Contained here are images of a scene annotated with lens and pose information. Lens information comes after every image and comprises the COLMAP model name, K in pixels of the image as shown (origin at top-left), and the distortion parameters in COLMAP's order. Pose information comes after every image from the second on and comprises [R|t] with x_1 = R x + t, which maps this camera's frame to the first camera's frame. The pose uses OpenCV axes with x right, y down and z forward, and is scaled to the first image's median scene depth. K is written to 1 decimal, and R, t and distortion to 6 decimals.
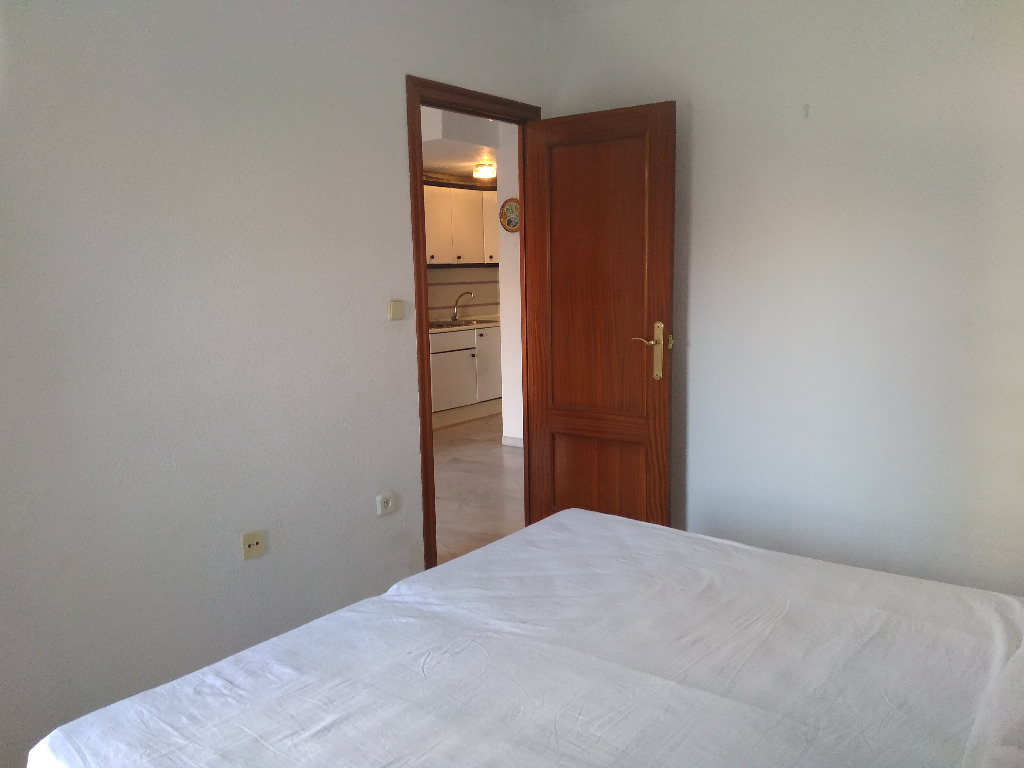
lens RADIAL K [[818.5, 0, 517.0], [0, 818.5, 382.8], [0, 0, 1]] dist [0.072124, -0.100660]
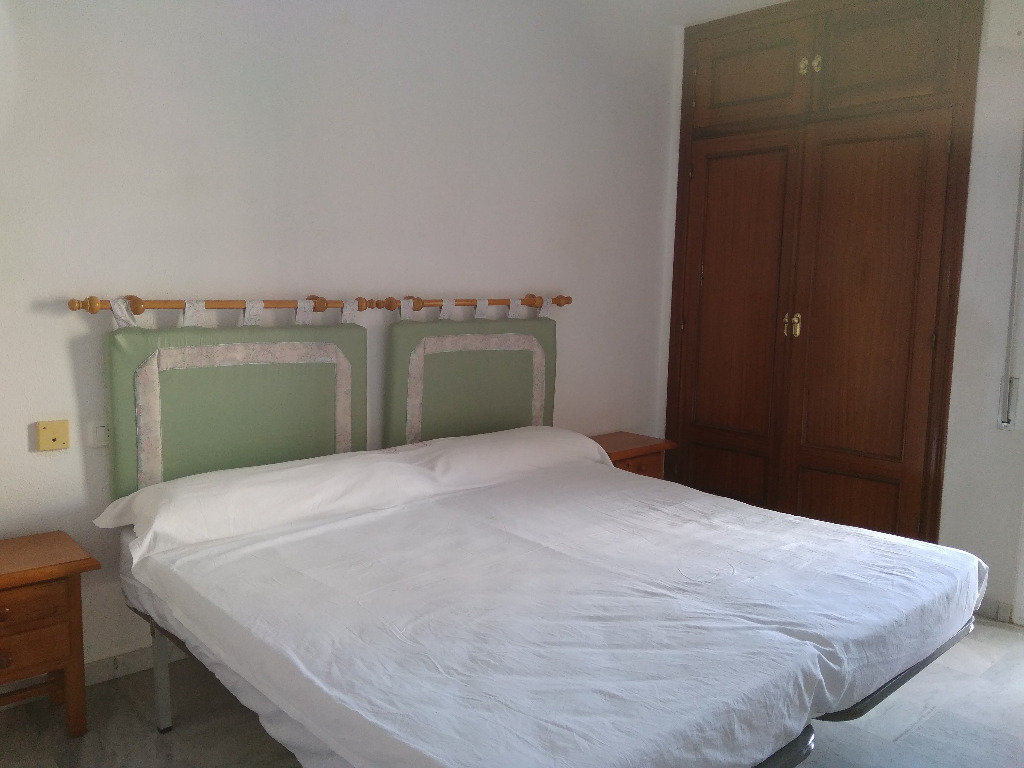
lens RADIAL K [[818.5, 0, 508.2], [0, 818.5, 378.7], [0, 0, 1]] dist [0.072124, -0.100660]
pose [[-0.980255, -0.017594, 0.196952, -0.022742], [0.033212, 0.967235, 0.251702, -0.257367], [-0.194927, 0.253274, -0.947553, 2.204837]]
